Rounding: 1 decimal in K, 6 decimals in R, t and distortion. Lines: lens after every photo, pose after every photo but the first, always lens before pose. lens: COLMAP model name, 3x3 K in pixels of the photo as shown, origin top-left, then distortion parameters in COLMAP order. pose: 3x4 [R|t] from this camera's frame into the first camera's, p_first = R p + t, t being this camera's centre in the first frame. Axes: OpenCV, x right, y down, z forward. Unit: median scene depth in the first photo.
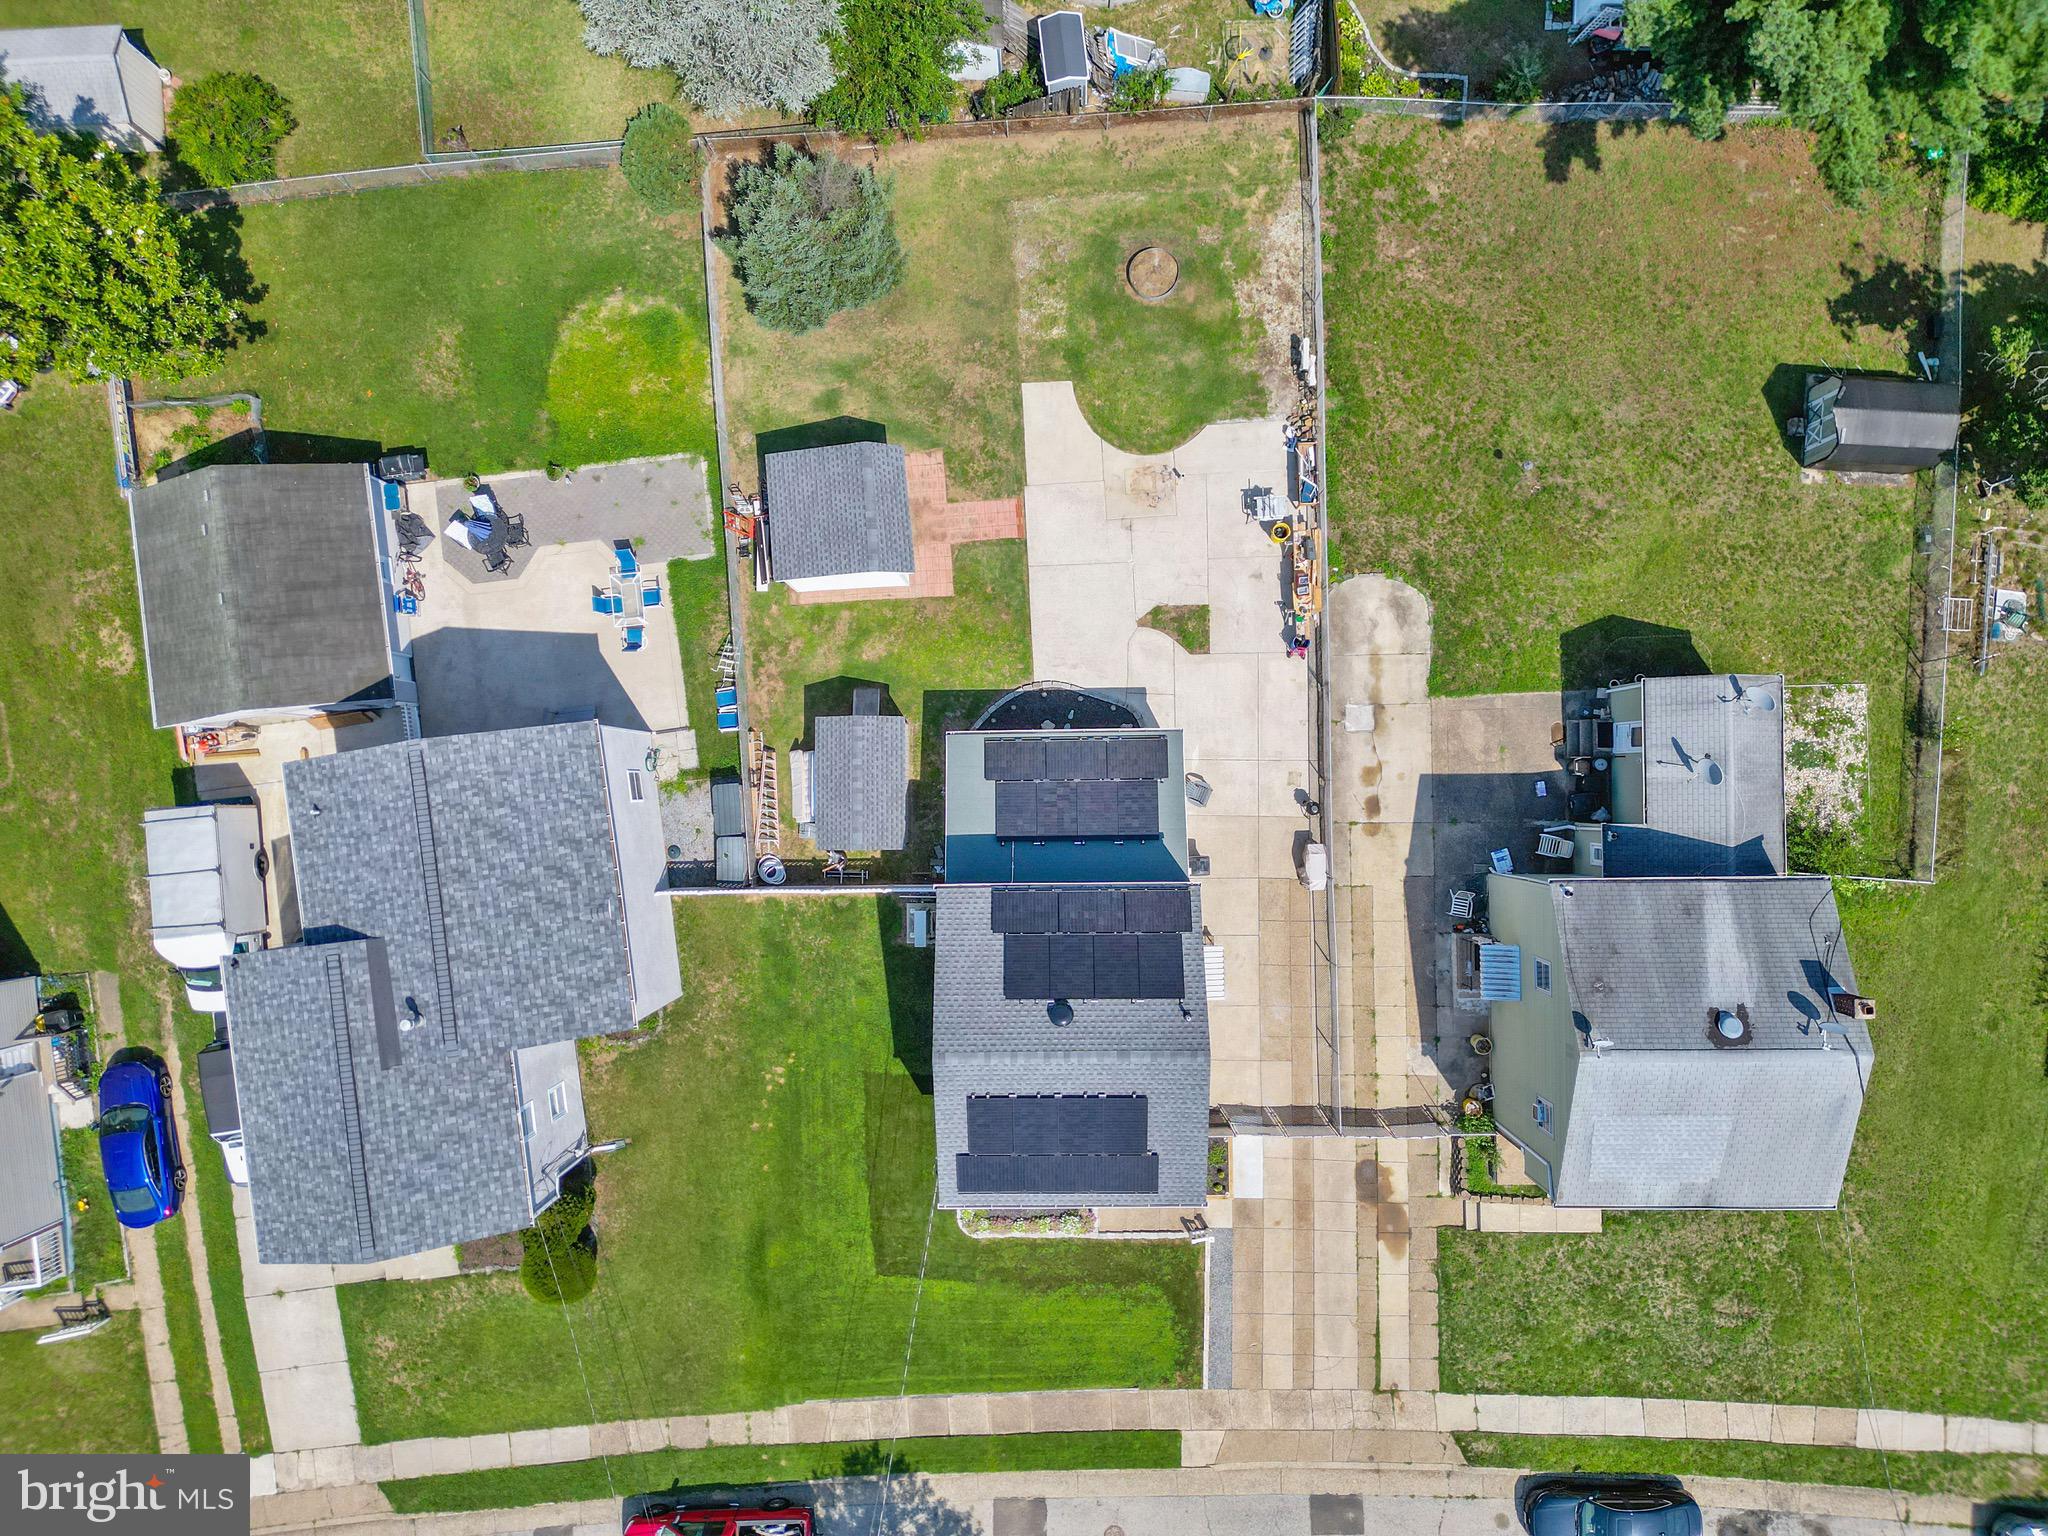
lens RADIAL K [[1448.2, 0, 1024.0], [0, 1448.2, 768.0], [0, 0, 1]] dist [0.077059, -0.074413]
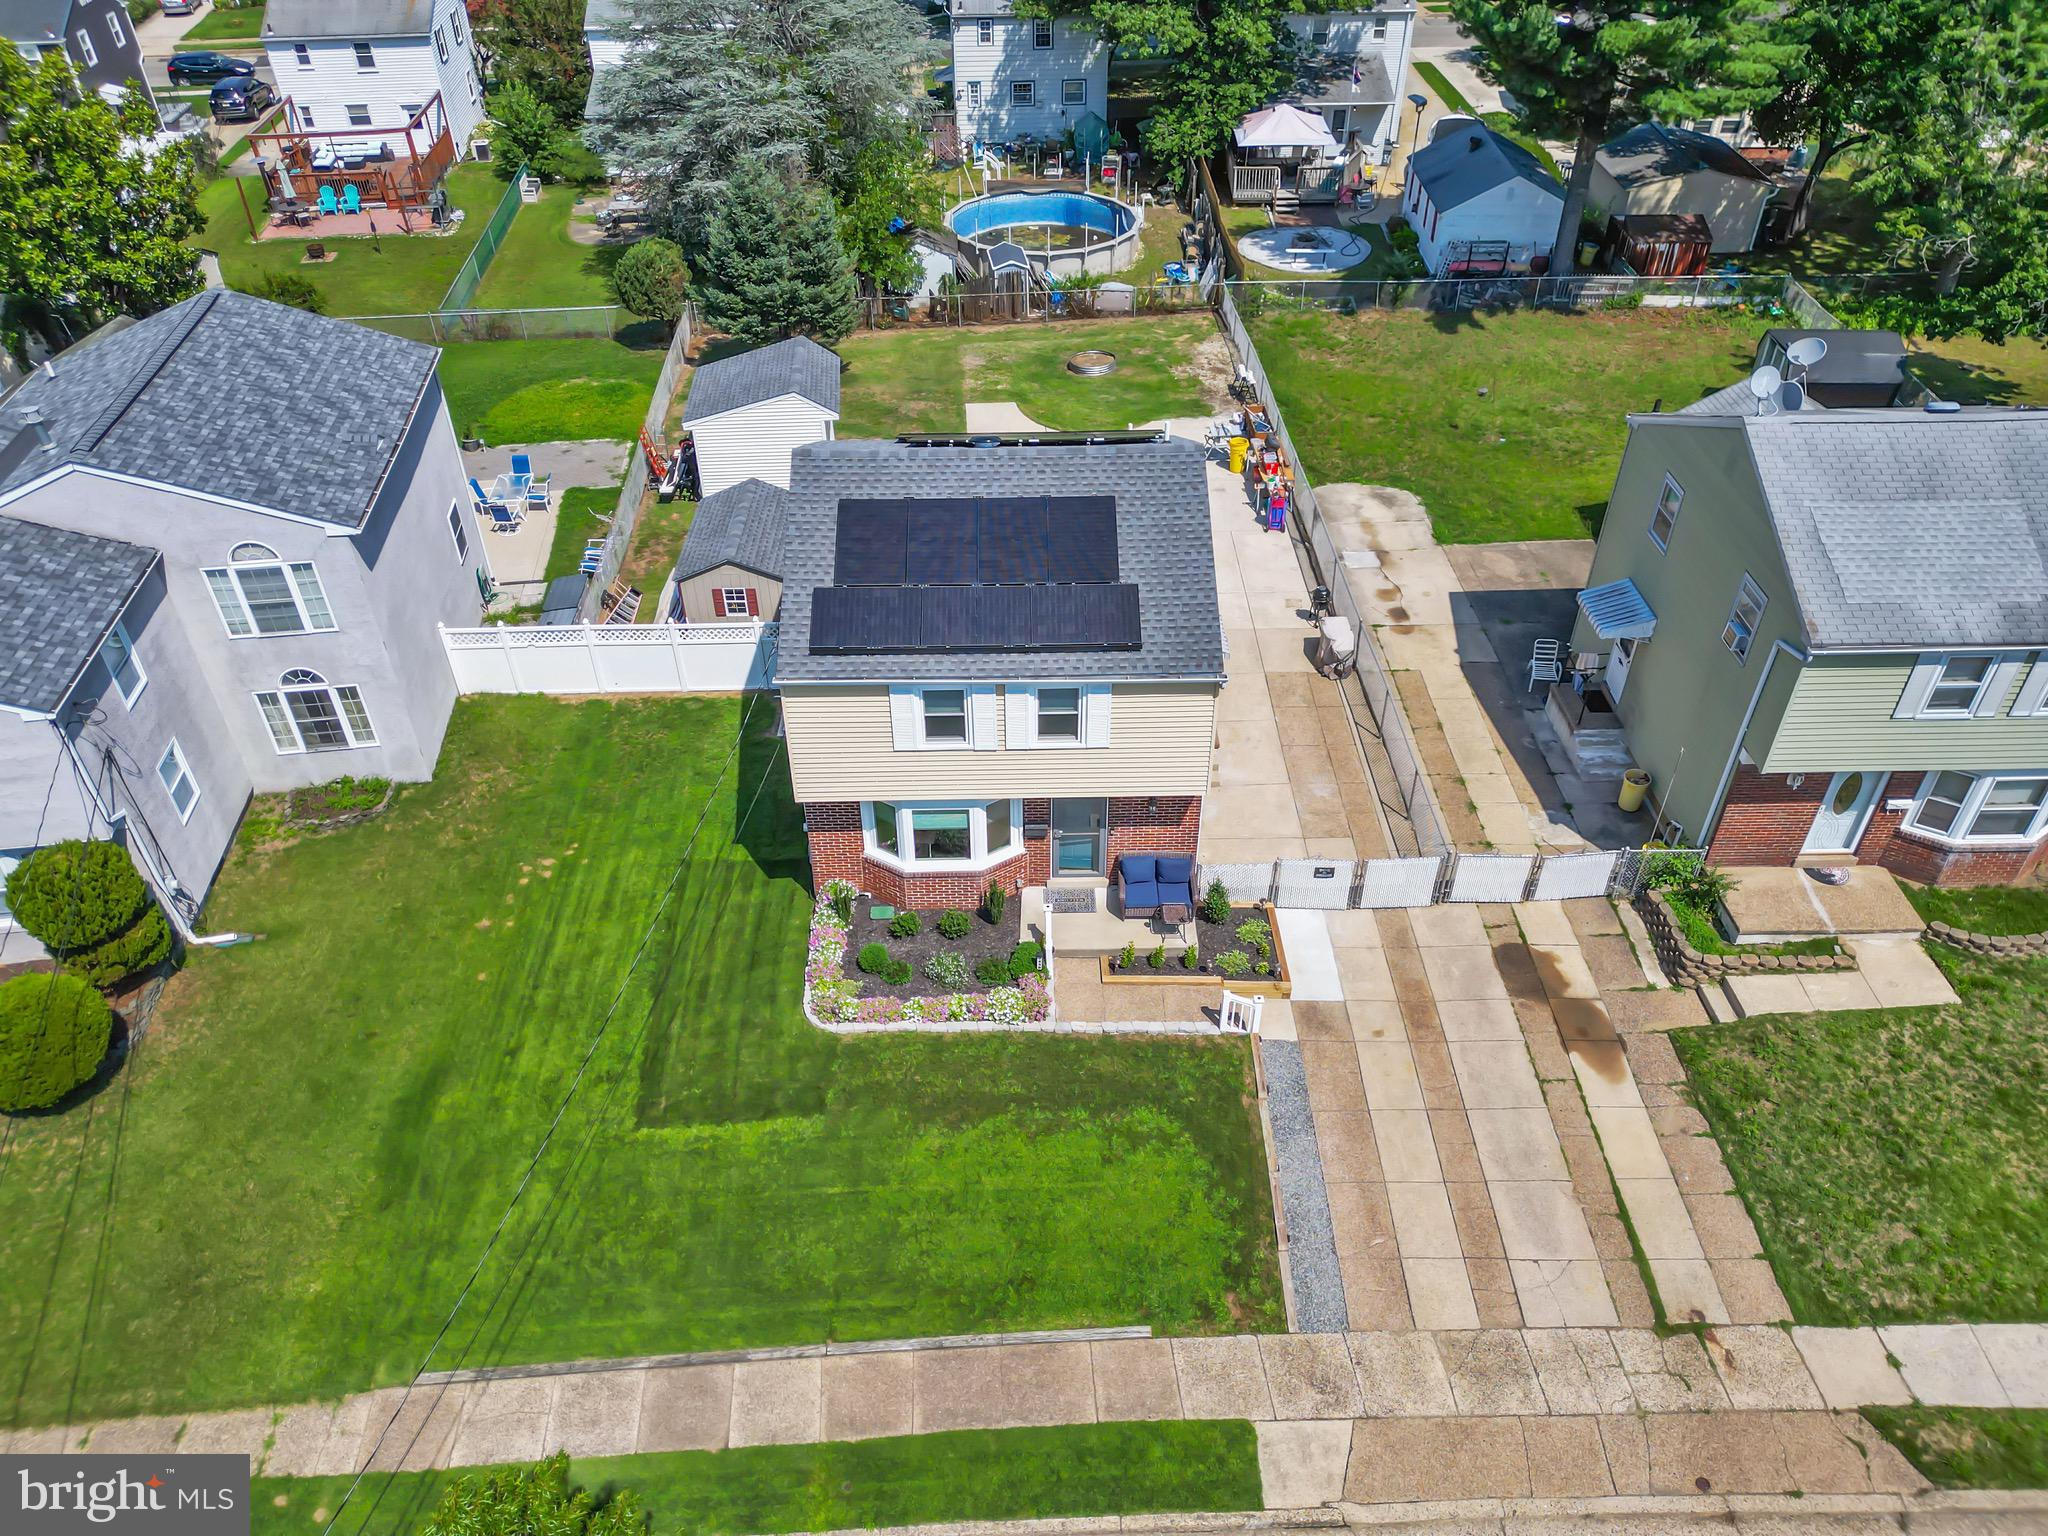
lens RADIAL K [[1448.2, 0, 1024.0], [0, 1448.2, 768.0], [0, 0, 1]] dist [0.077059, -0.074413]
pose [[0.999945, 0.007289, 0.007498, 0.033532], [0.001359, 0.620357, -0.784318, 0.681013], [-0.010368, 0.784285, 0.620314, 0.575216]]
